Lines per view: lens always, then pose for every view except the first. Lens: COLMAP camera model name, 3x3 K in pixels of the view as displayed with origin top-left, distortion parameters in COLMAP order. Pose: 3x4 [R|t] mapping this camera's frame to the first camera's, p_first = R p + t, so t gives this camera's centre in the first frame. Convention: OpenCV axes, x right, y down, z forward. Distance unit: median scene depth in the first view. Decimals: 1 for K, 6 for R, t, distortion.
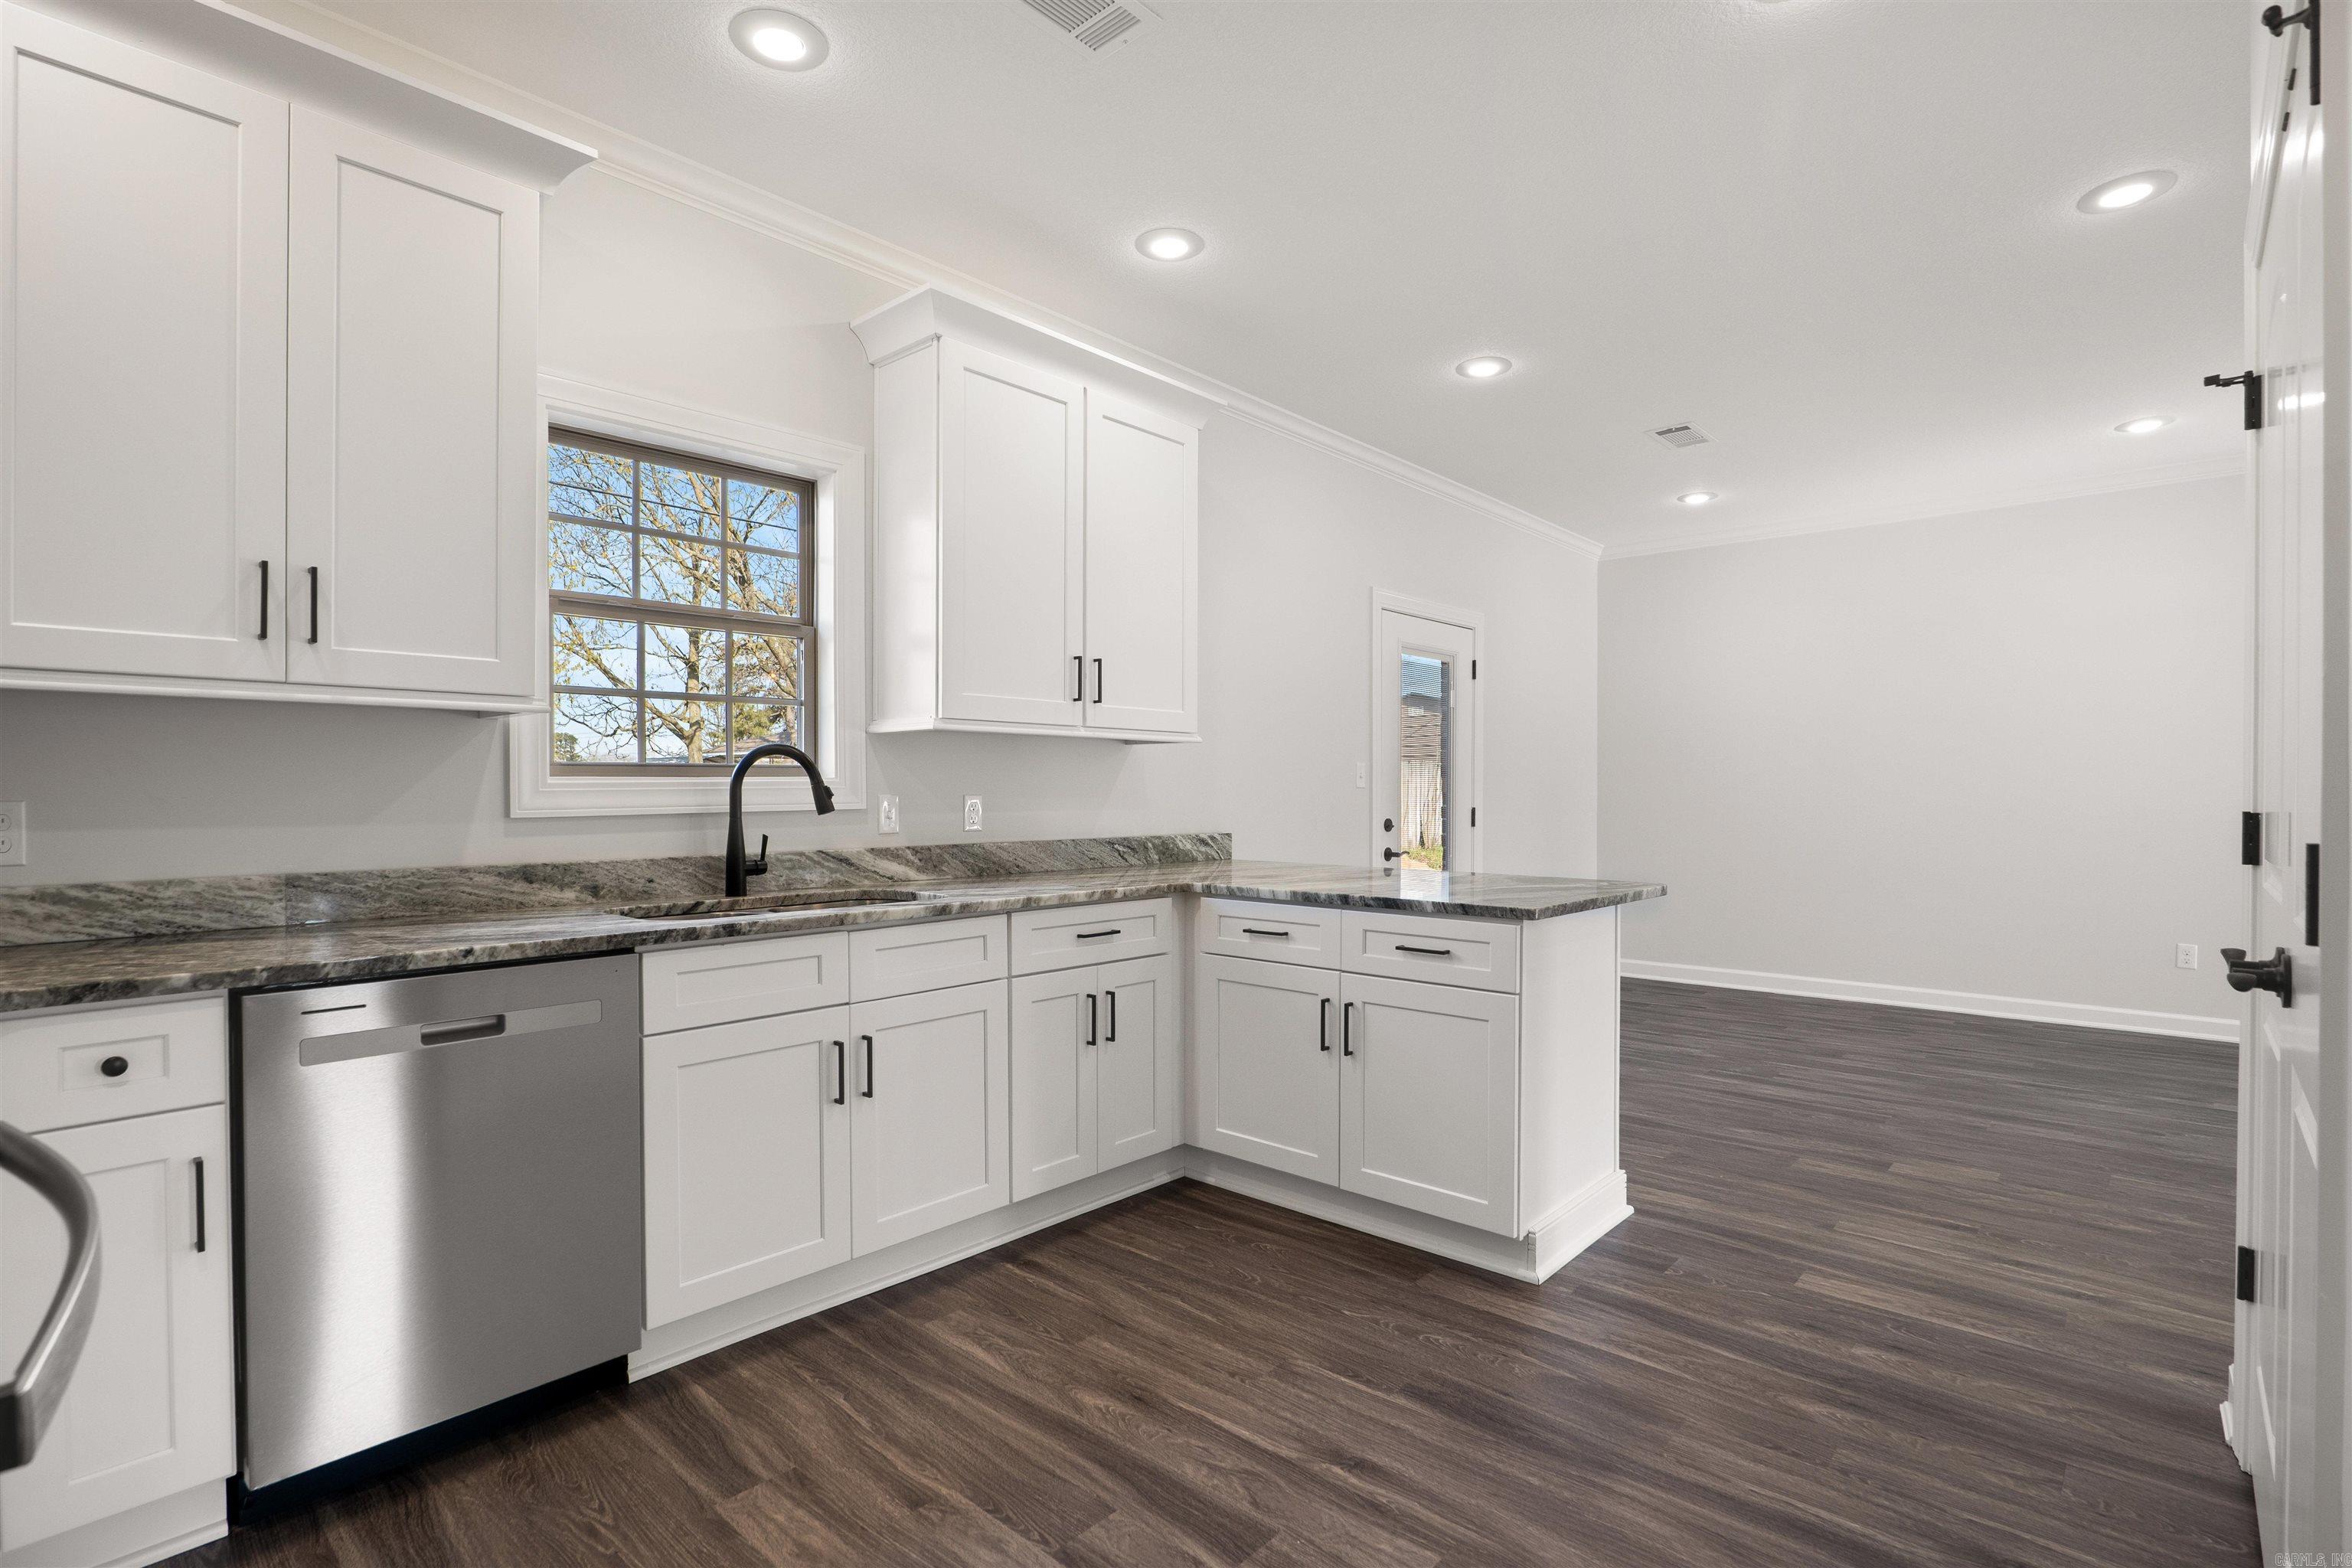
lens RADIAL K [[1113.3, 0, 1170.0], [0, 1113.3, 791.1], [0, 0, 1]] dist [-0.027217, 0.009506]
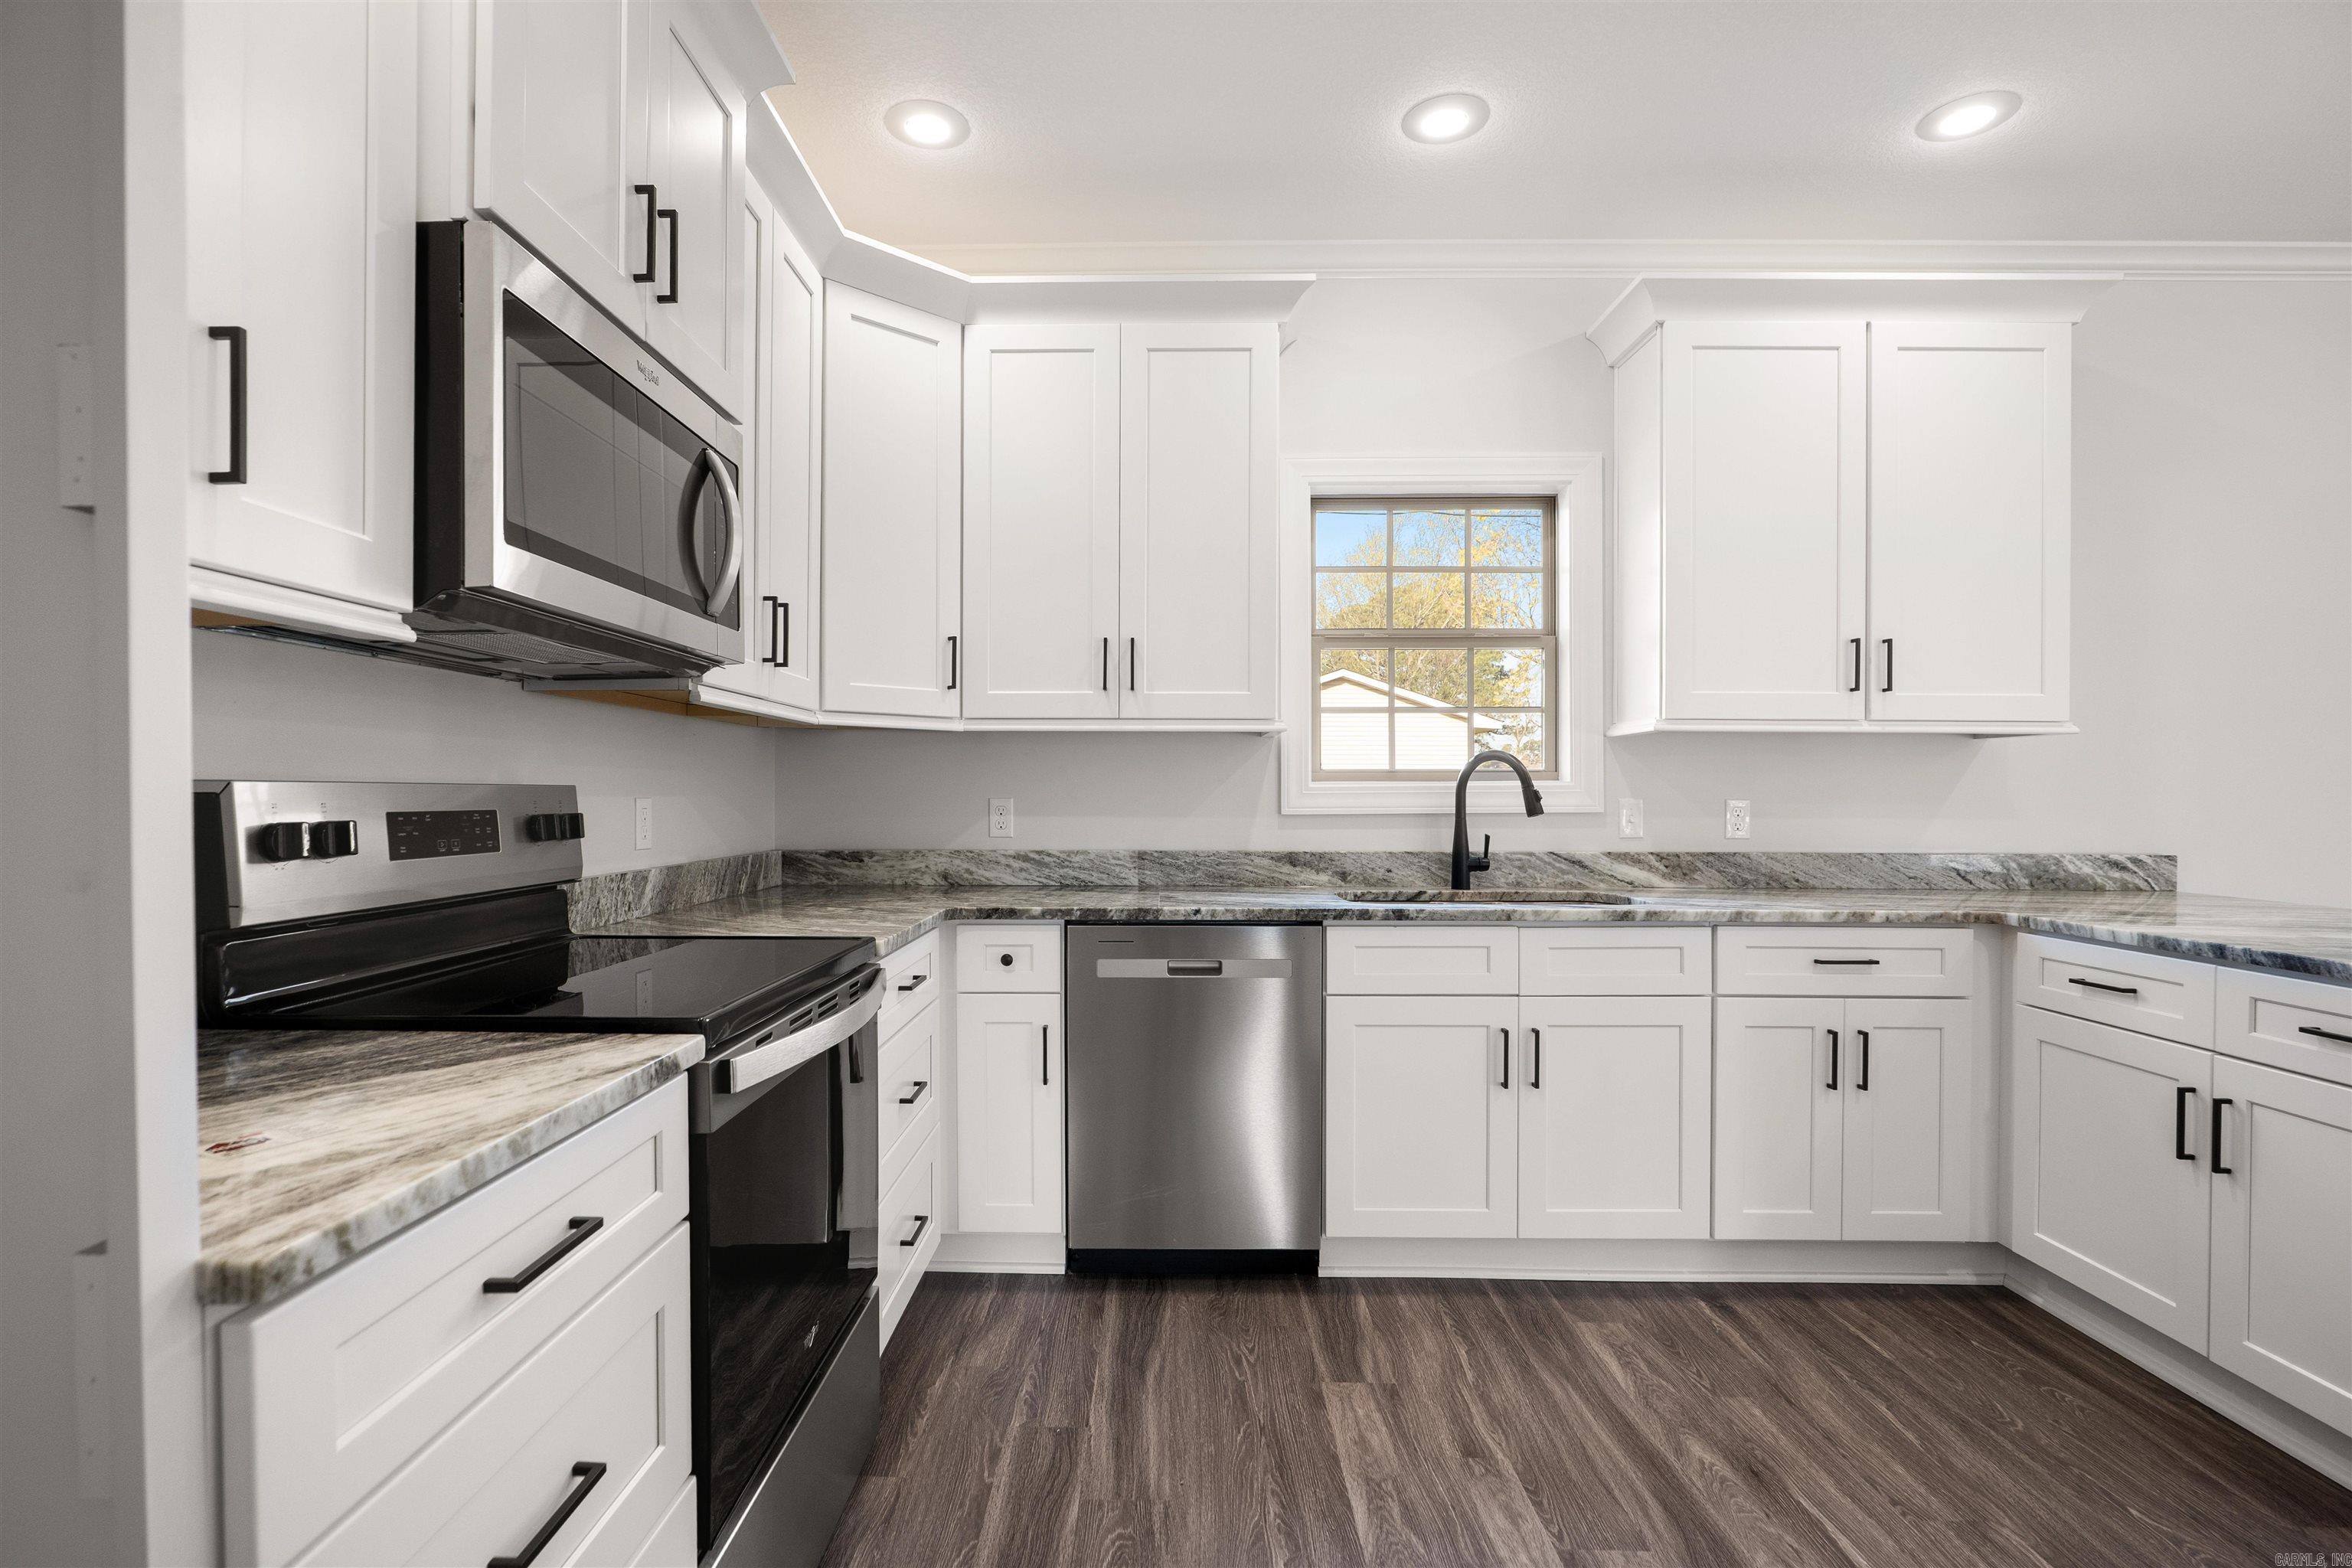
lens RADIAL K [[1123.4, 0, 1136.6], [0, 1123.4, 795.2], [0, 0, 1]] dist [-0.027886, 0.008842]
pose [[0.654630, 0.004744, -0.755935, 0.267688], [-0.004716, 0.999986, 0.002191, 0.000096], [0.755935, 0.002131, 0.654643, 0.026708]]
